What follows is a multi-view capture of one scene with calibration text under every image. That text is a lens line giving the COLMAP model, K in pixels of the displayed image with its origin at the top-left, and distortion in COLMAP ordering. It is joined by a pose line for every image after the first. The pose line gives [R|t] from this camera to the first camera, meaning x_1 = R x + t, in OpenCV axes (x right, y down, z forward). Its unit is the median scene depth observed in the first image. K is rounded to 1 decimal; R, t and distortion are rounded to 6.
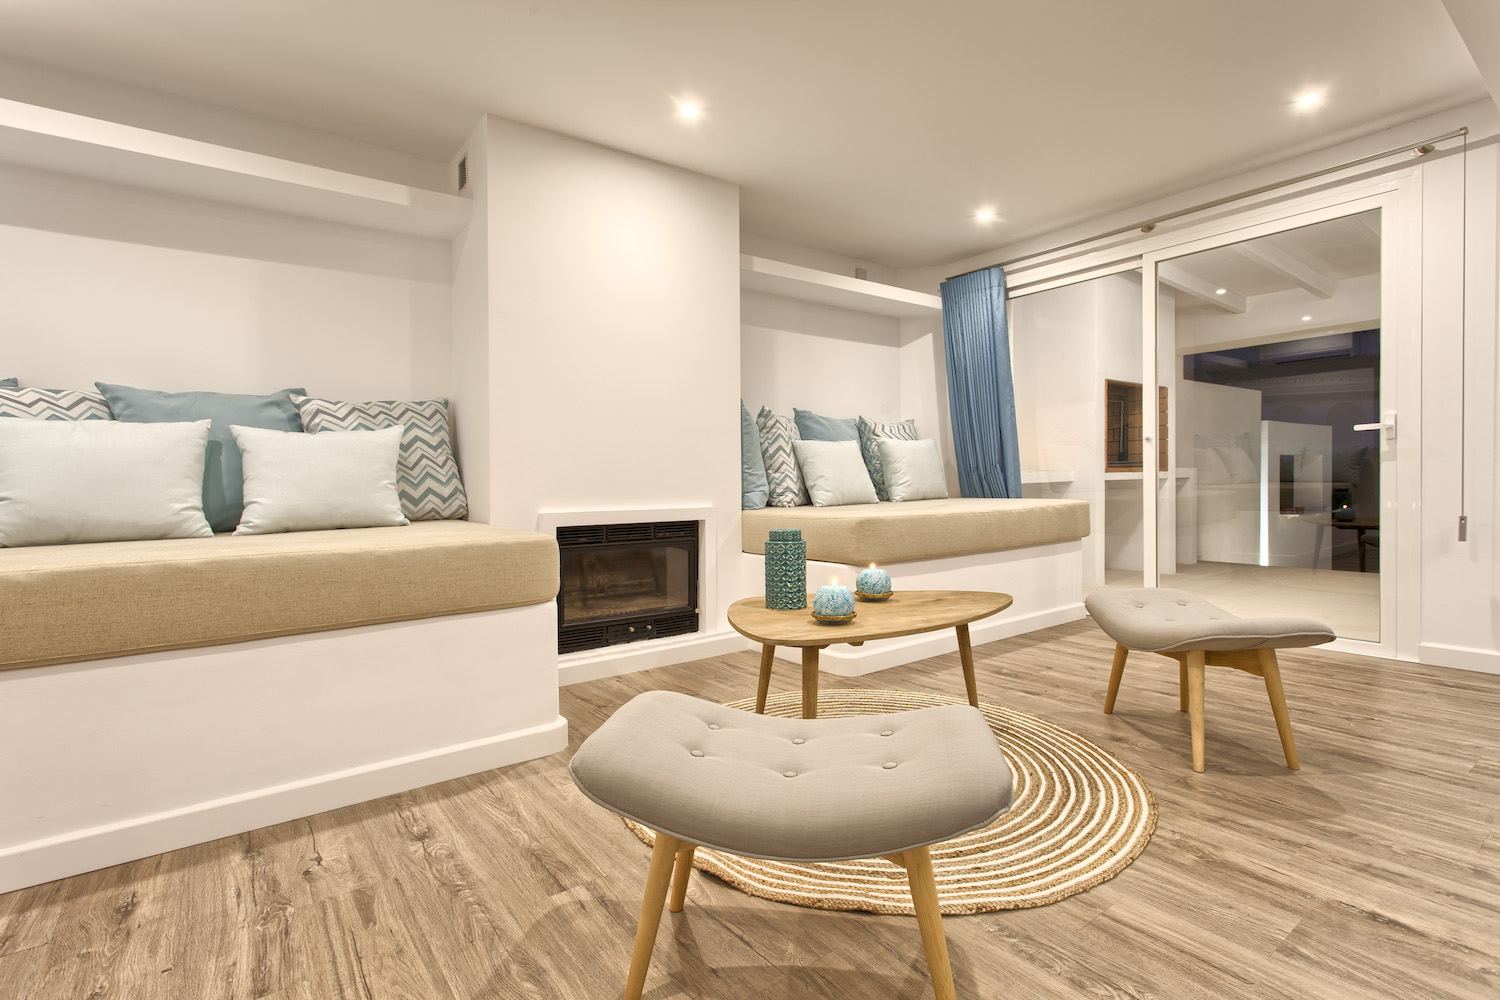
lens RADIAL K [[724.4, 0, 753.0], [0, 724.4, 500.0], [0, 0, 1]] dist [0.003761, 0.001774]
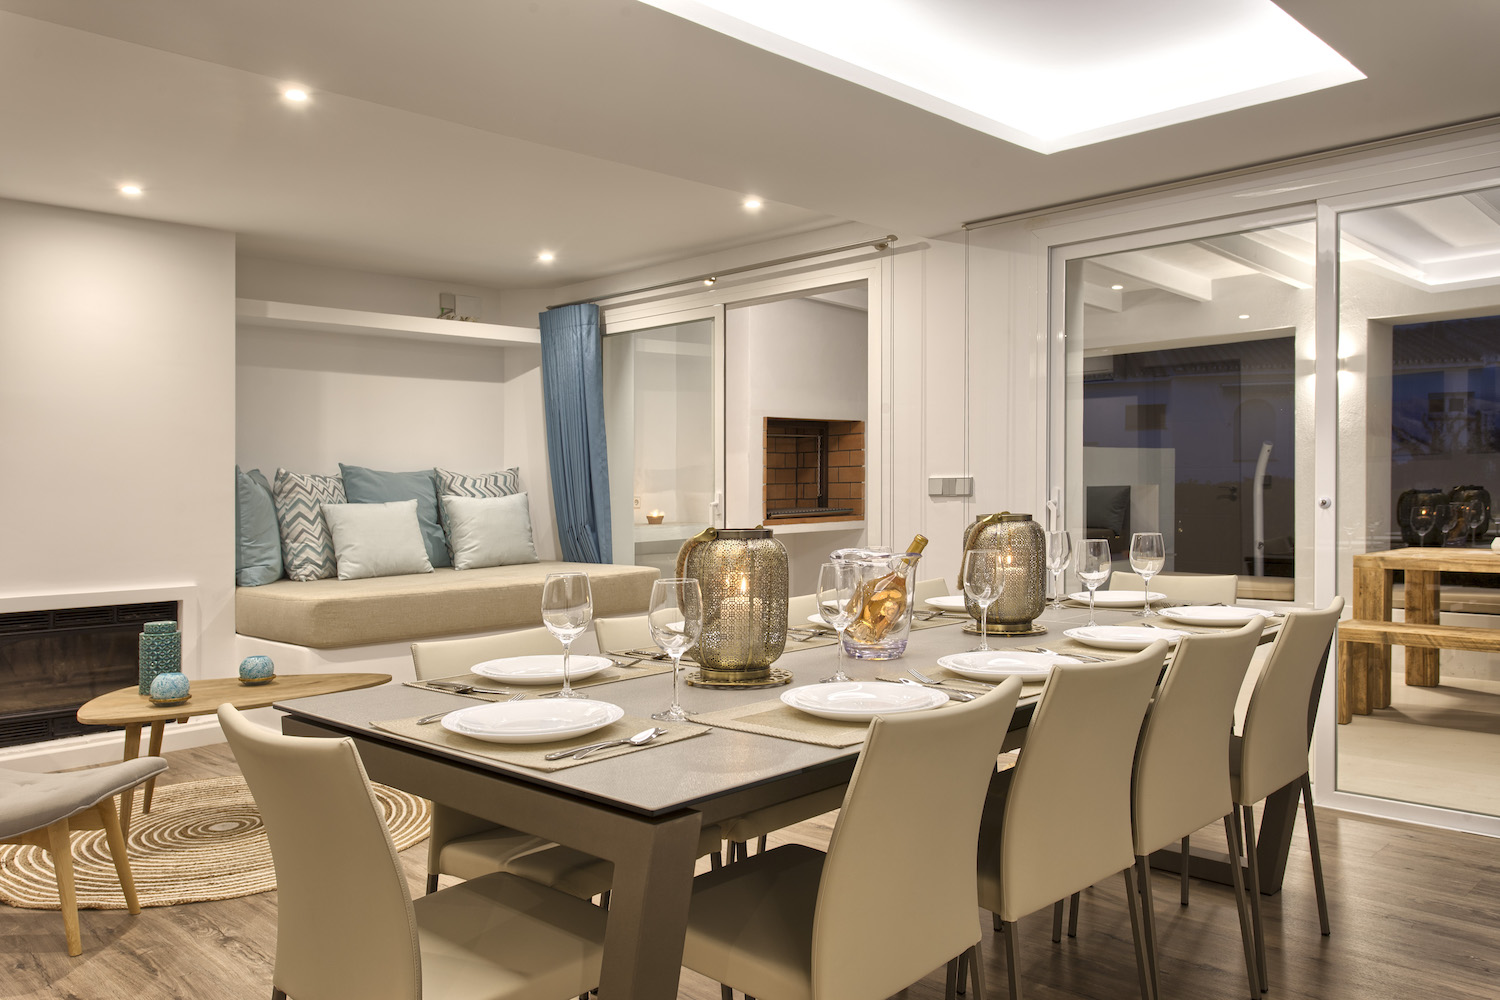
lens RADIAL K [[1155.7, 0, 736.8], [0, 1155.7, 498.9], [0, 0, 1]] dist [0.011939, 0.015282]
pose [[0.990367, 0.000168, 0.138465, 0.375263], [0.002460, 0.999820, -0.018807, -0.063158], [-0.138443, 0.018966, 0.990189, -0.494570]]
